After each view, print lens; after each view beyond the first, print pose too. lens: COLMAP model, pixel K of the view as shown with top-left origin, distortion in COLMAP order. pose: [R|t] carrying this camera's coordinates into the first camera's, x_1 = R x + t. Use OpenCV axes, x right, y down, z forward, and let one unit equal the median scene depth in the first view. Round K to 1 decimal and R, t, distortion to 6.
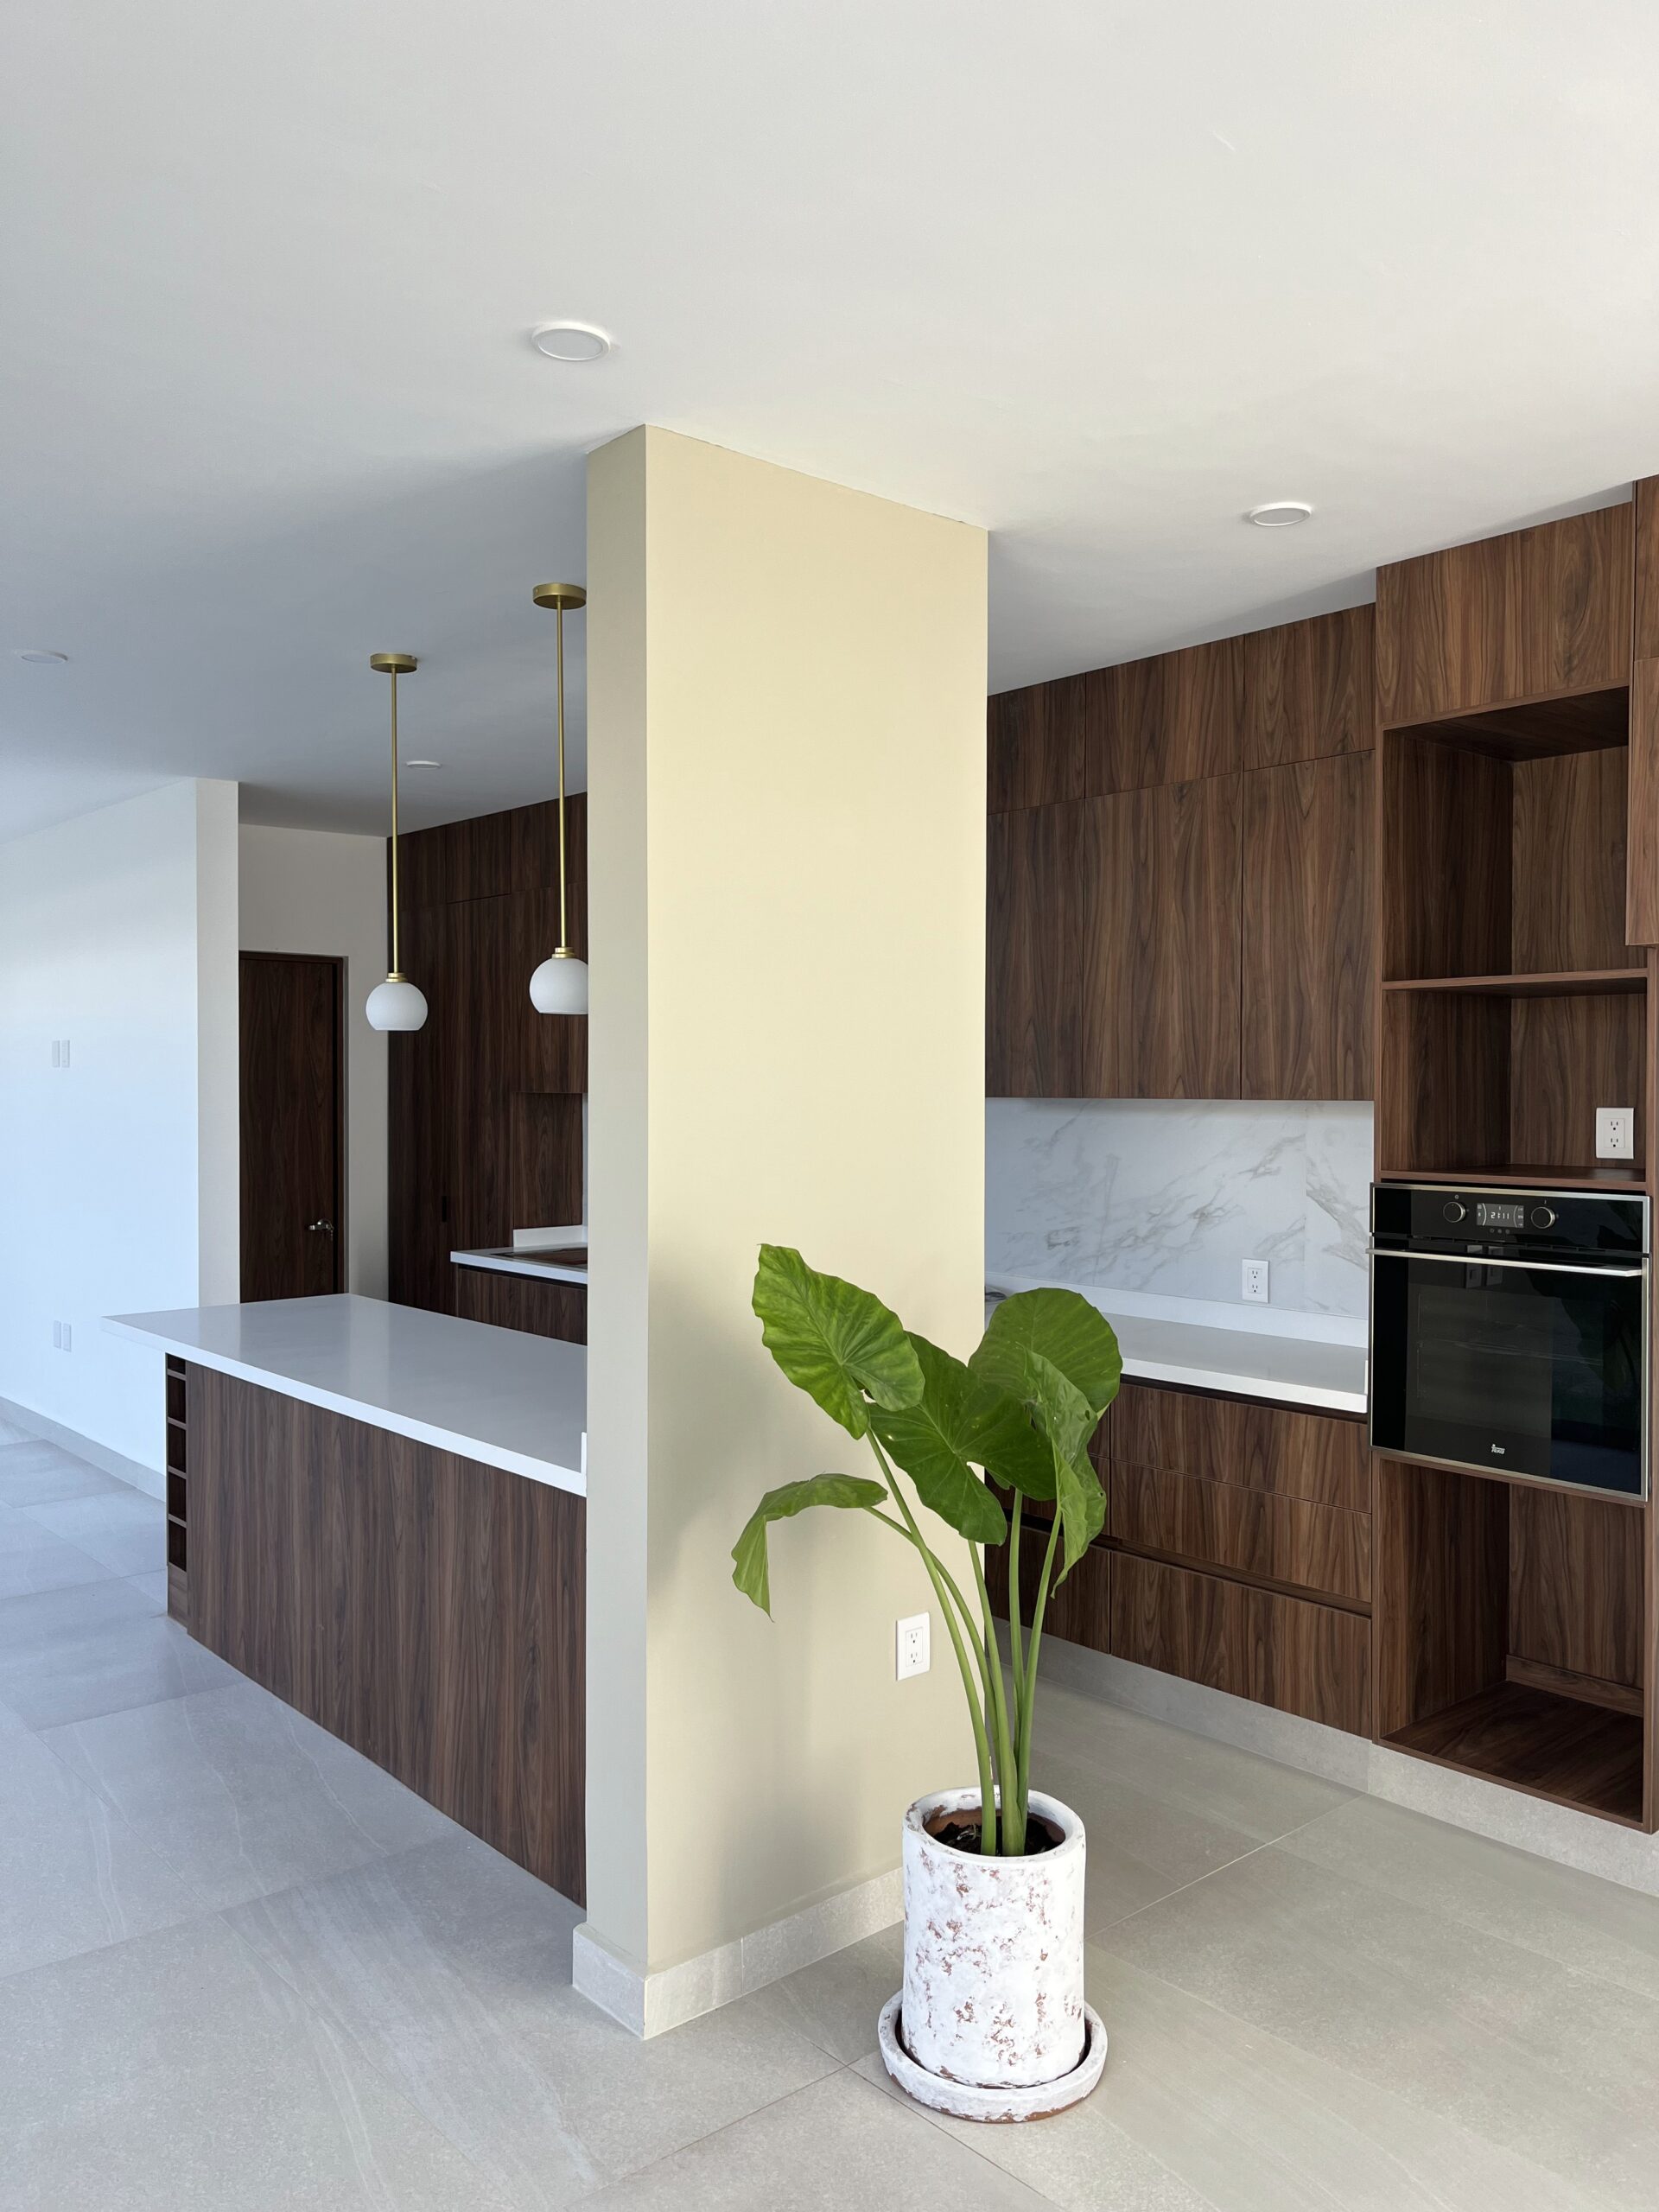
lens RADIAL K [[1676.6, 0, 830.4], [0, 1676.6, 1105.0], [0, 0, 1]] dist [0.060741, -0.080409]
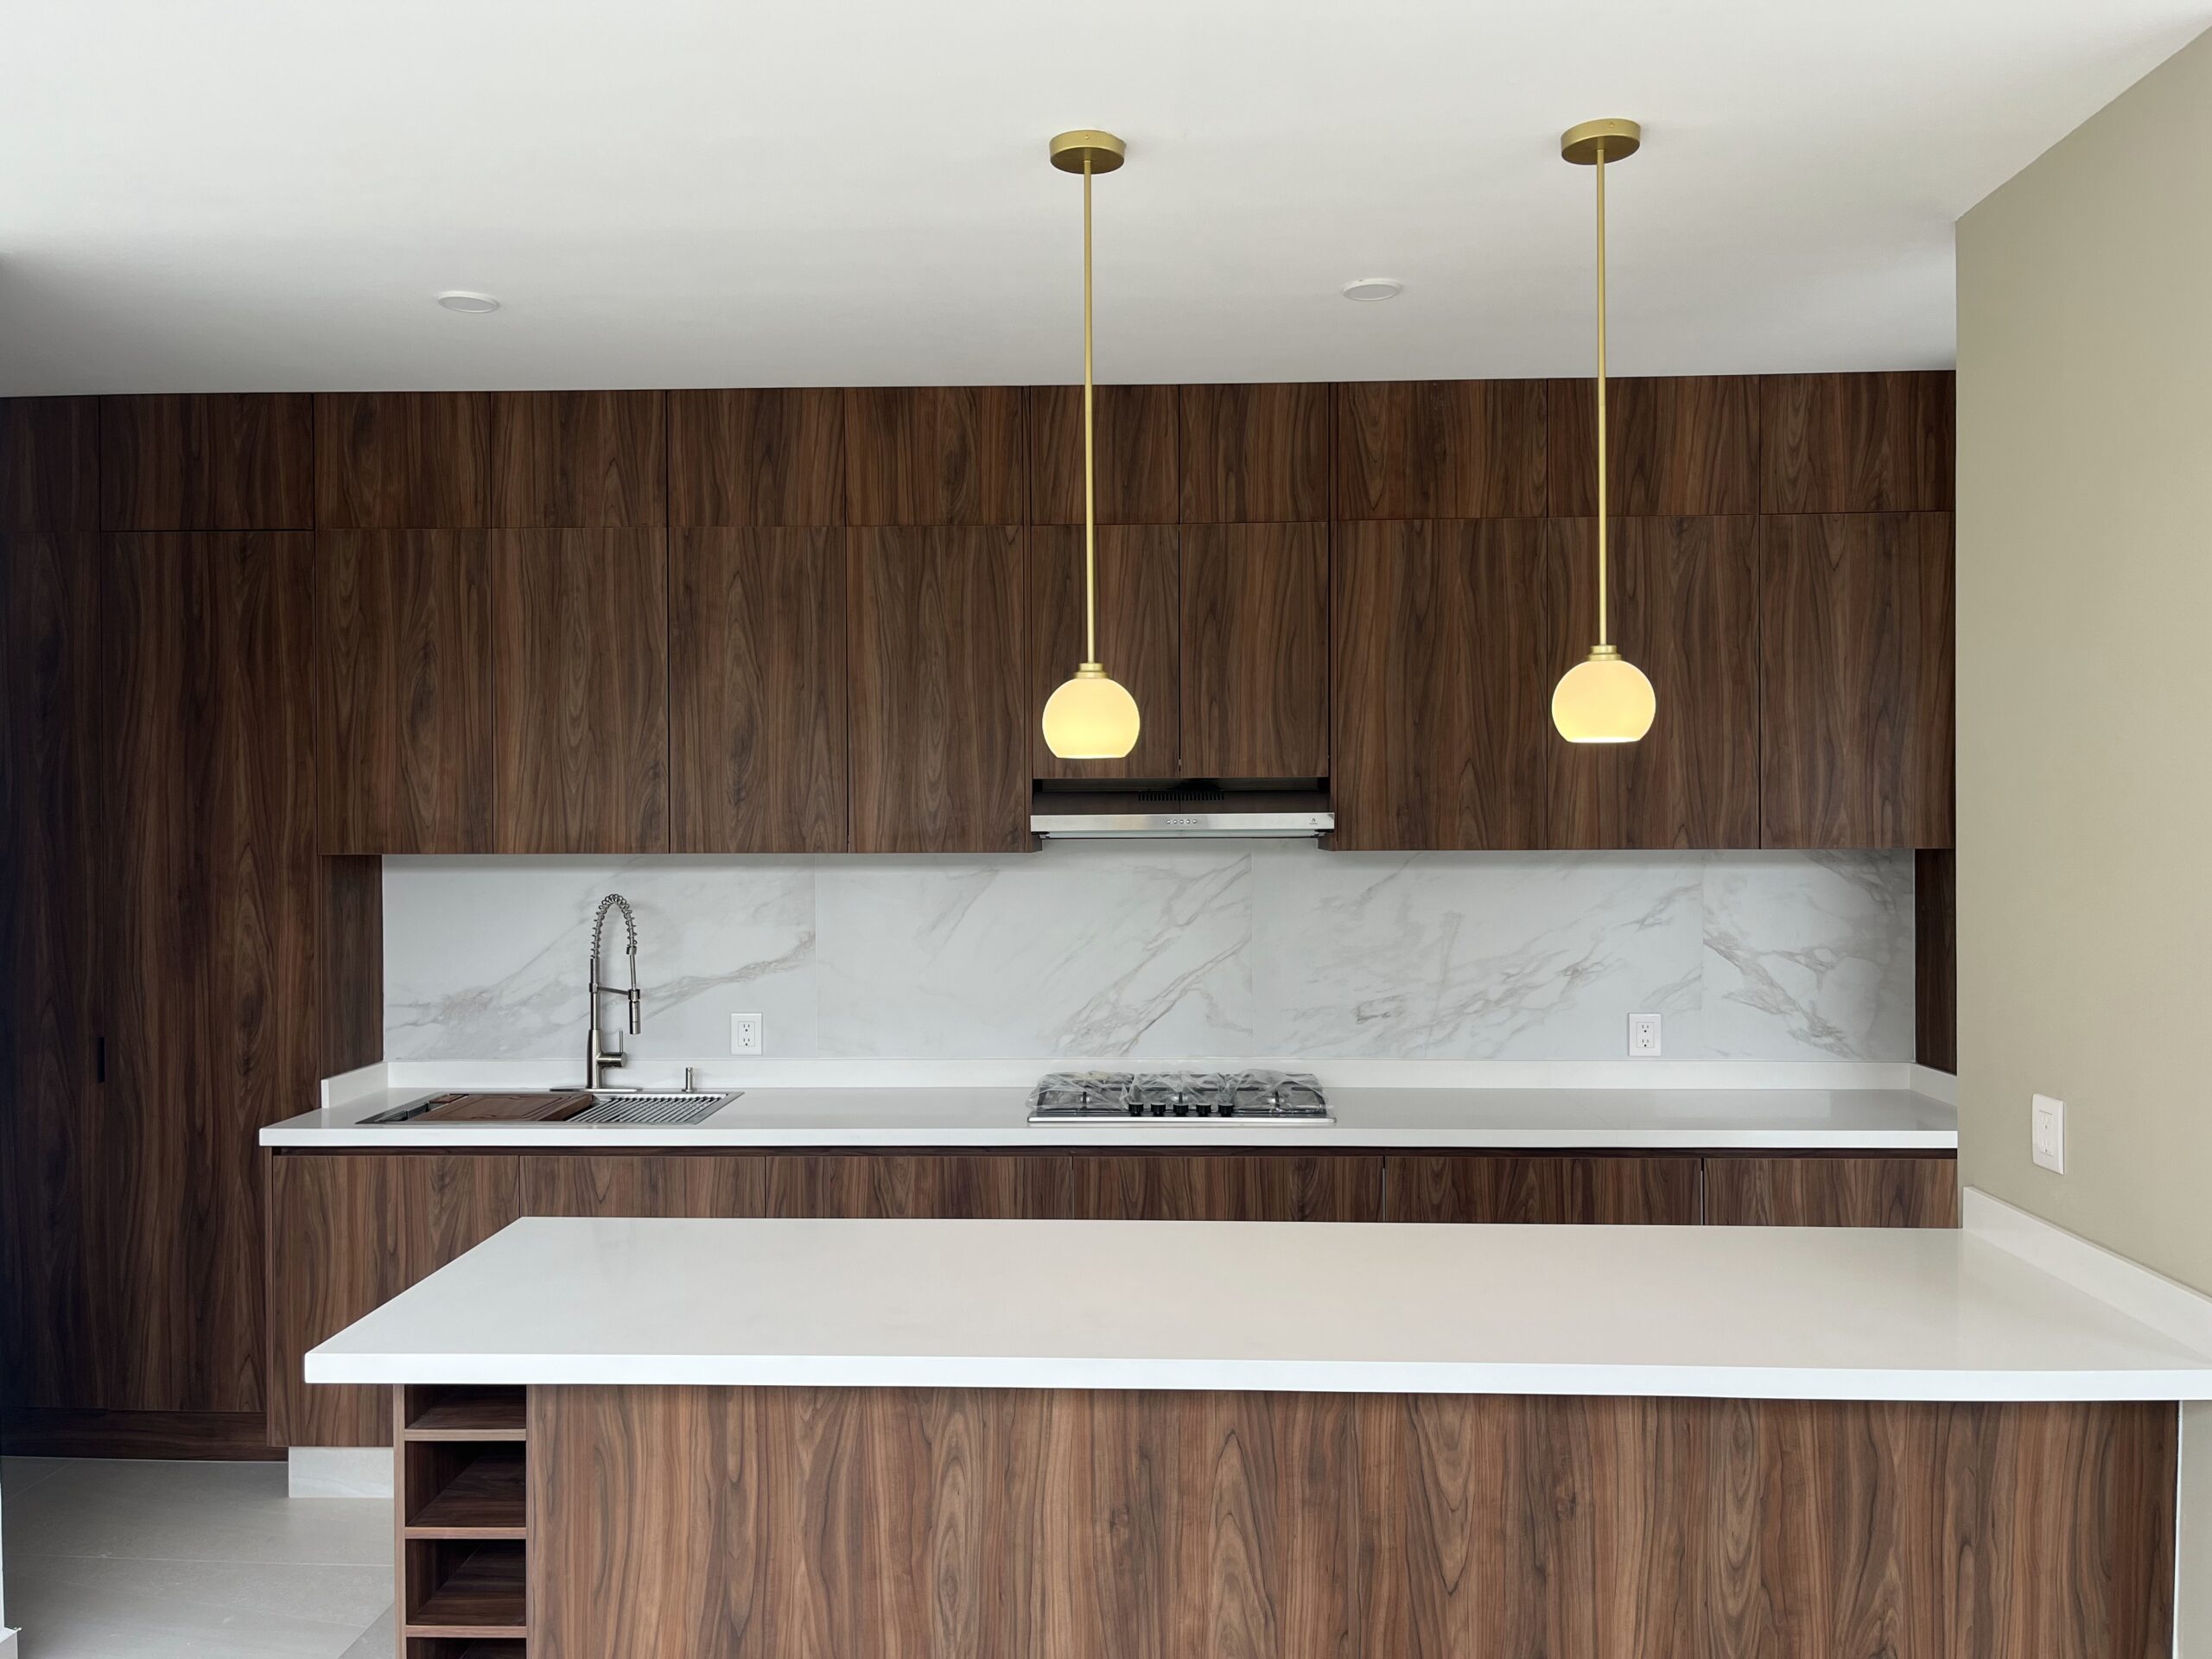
lens RADIAL K [[1676.6, 0, 1111.4], [0, 1676.6, 826.5], [0, 0, 1]] dist [0.060741, -0.080409]
pose [[0.680667, -0.004316, 0.732580, -0.731203], [0.014960, 0.999856, -0.008009, -0.014014], [-0.732440, 0.016411, 0.680633, 0.610365]]
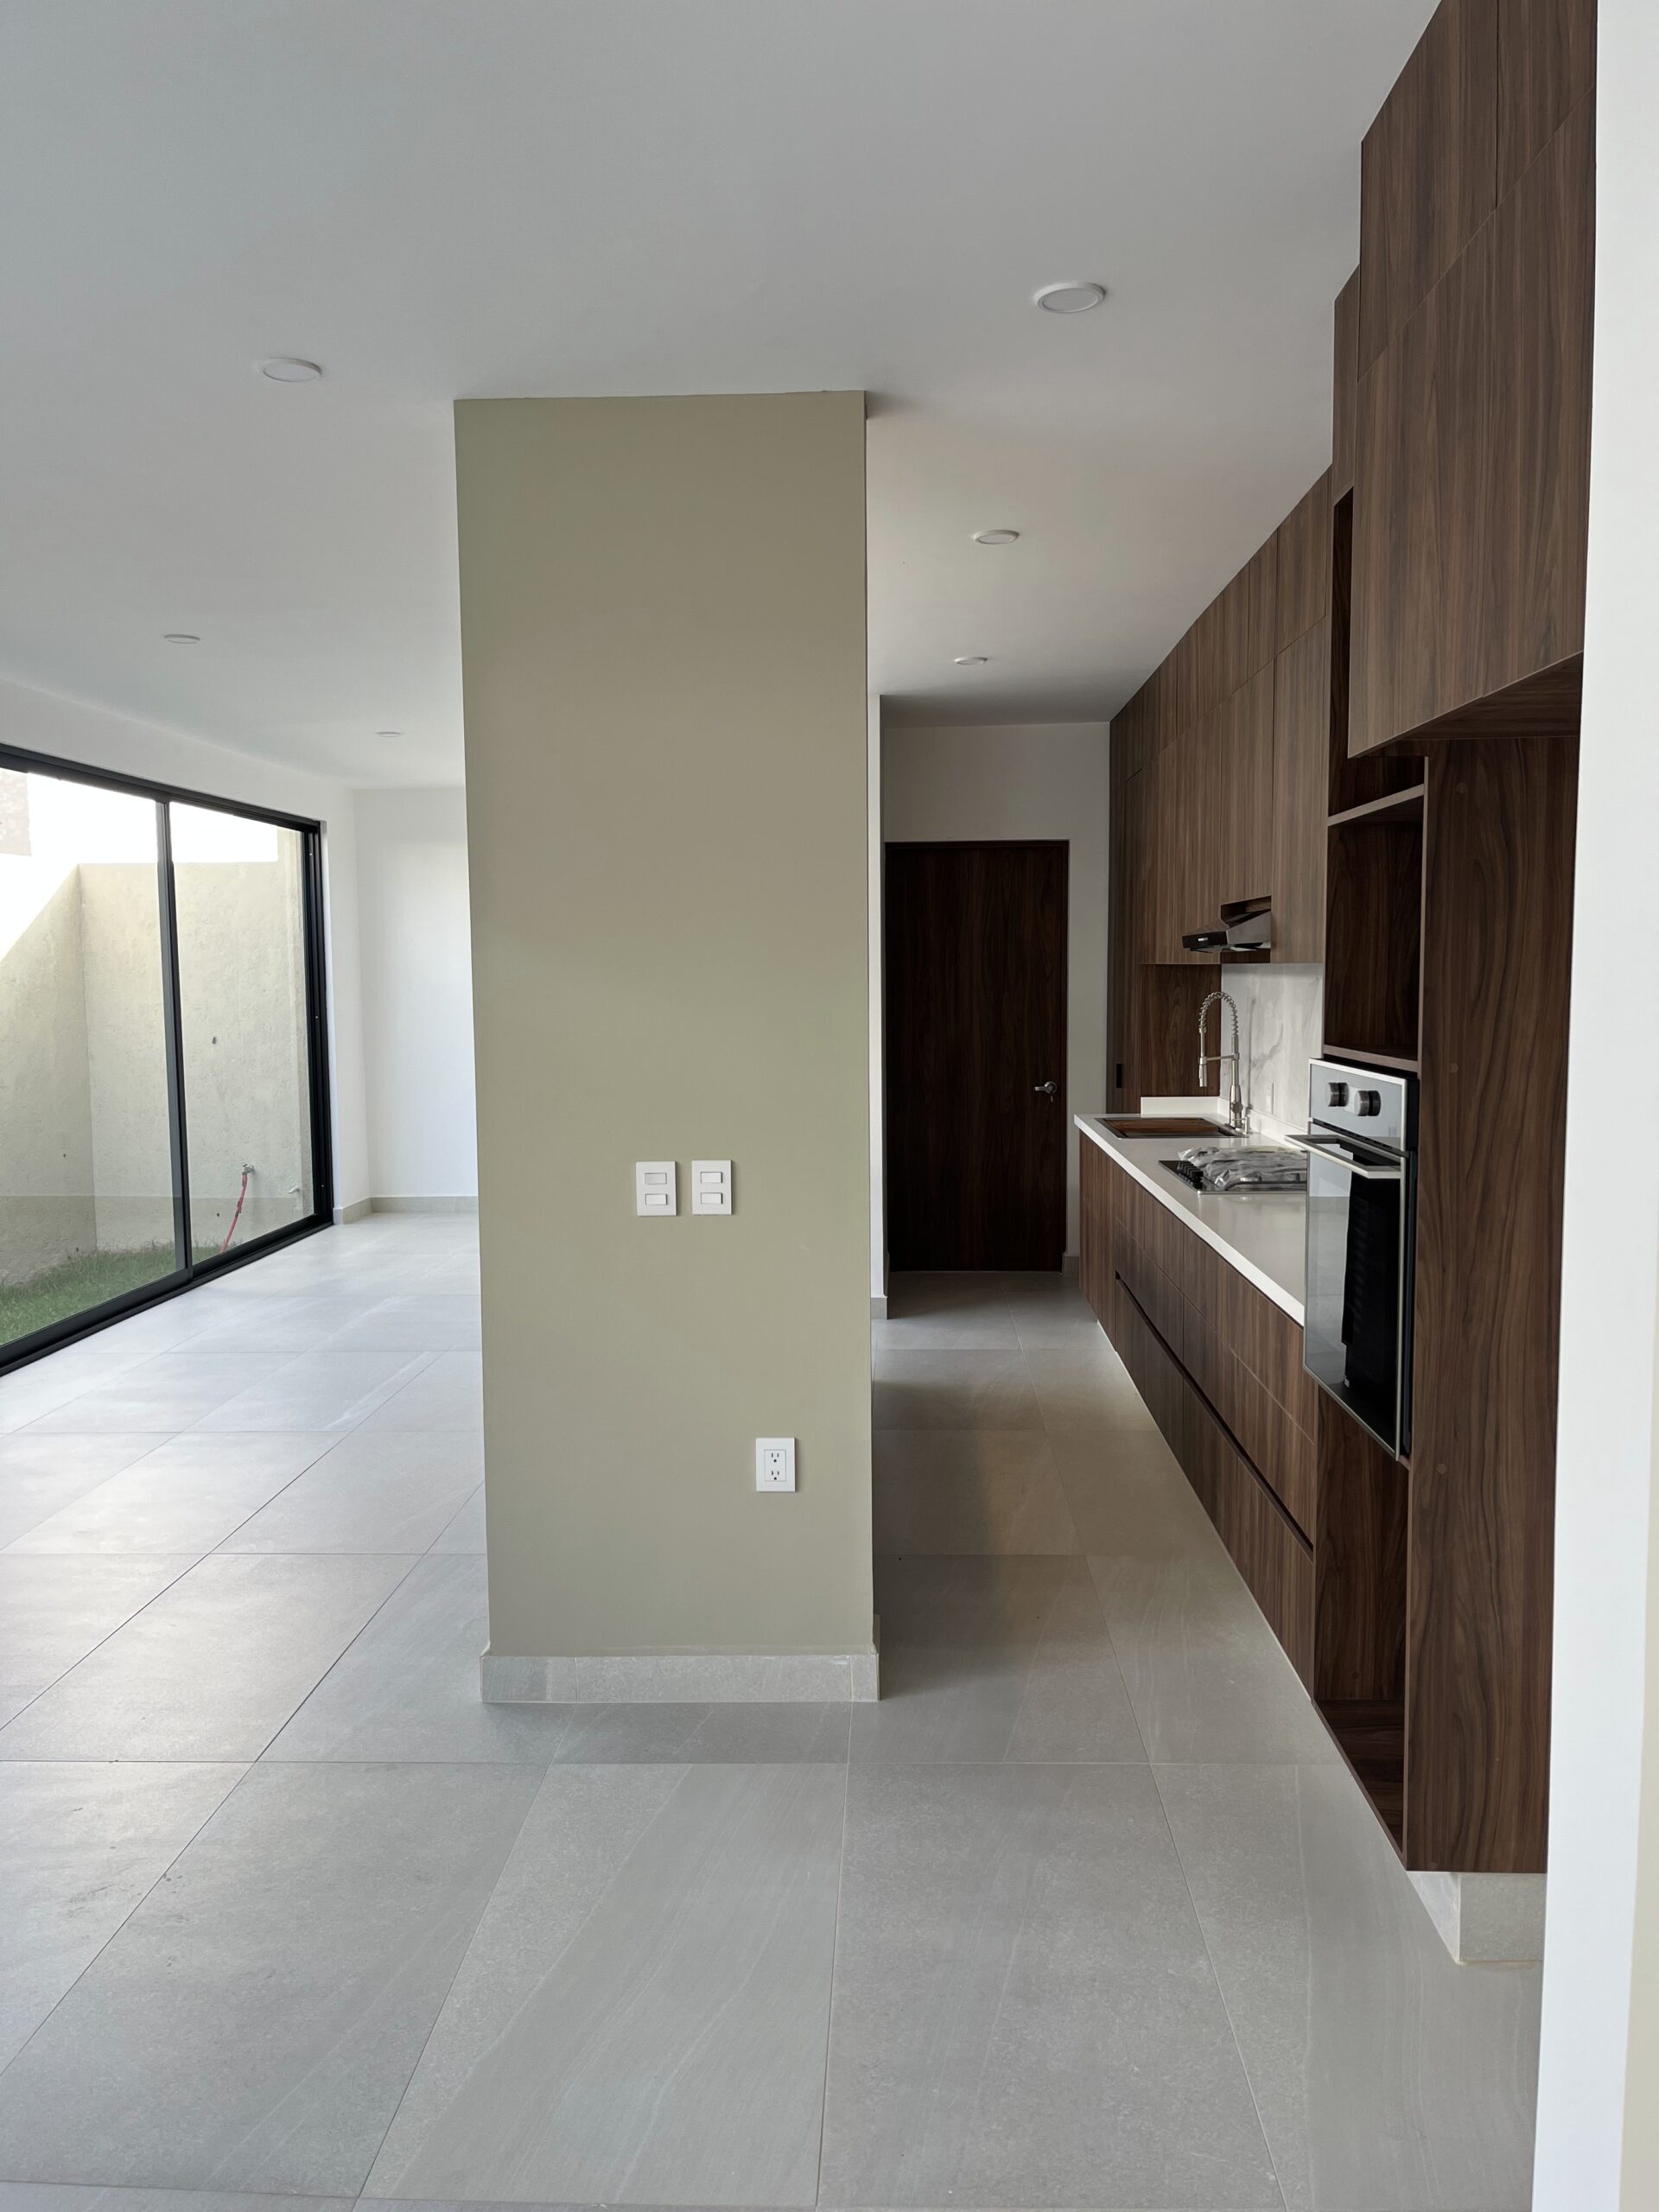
lens RADIAL K [[1676.6, 0, 829.1], [0, 1676.6, 1125.4], [0, 0, 1]] dist [0.060741, -0.080409]
pose [[0.725763, 0.056290, -0.685638, 0.630912], [0.001801, 0.996488, 0.083717, 0.007363], [0.687942, -0.061993, 0.723113, 0.193238]]
